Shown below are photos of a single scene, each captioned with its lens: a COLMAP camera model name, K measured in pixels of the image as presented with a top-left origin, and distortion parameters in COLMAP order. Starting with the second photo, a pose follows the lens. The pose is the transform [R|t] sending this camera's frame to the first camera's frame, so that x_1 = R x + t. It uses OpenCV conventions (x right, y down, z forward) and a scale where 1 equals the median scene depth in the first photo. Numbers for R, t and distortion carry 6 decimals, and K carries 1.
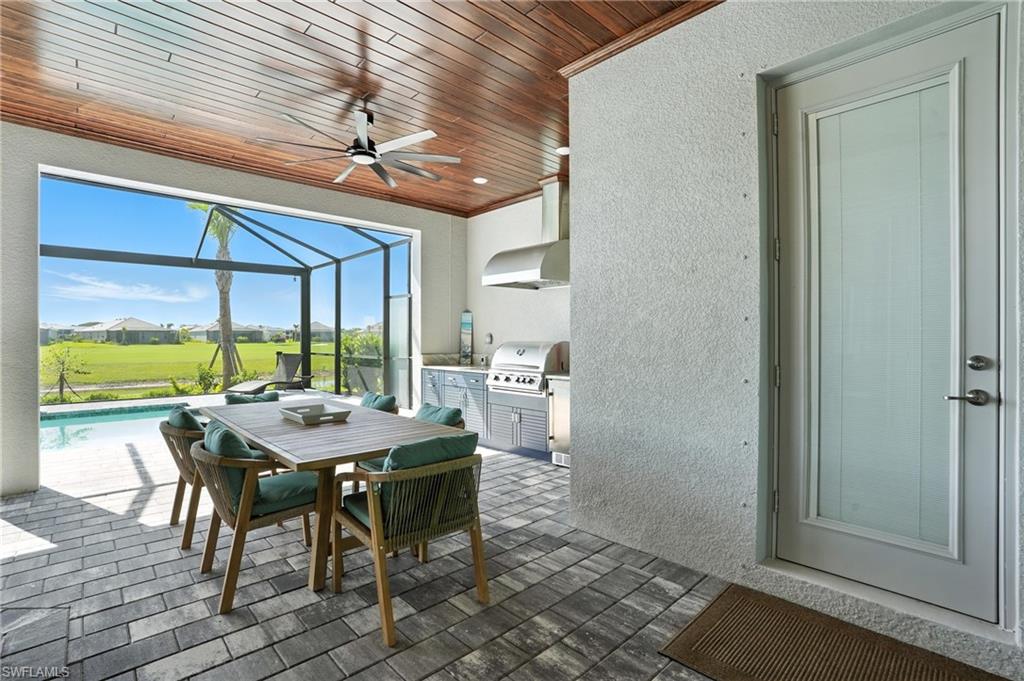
lens RADIAL K [[478.7, 0, 514.1], [0, 478.7, 337.9], [0, 0, 1]] dist [-0.065678, 0.025154]
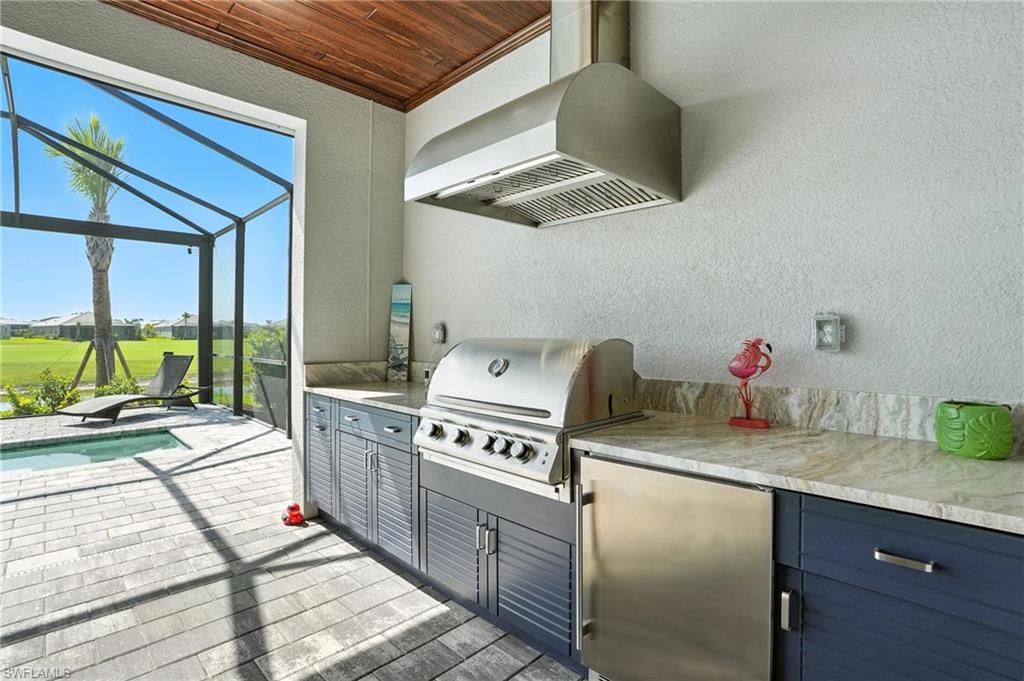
lens RADIAL K [[478.7, 0, 514.1], [0, 478.7, 337.9], [0, 0, 1]] dist [-0.065678, 0.025154]
pose [[0.999611, 0.001513, 0.027841, 0.012181], [-0.001714, 0.999973, 0.007213, 0.003093], [-0.027830, -0.007258, 0.999586, 0.480491]]
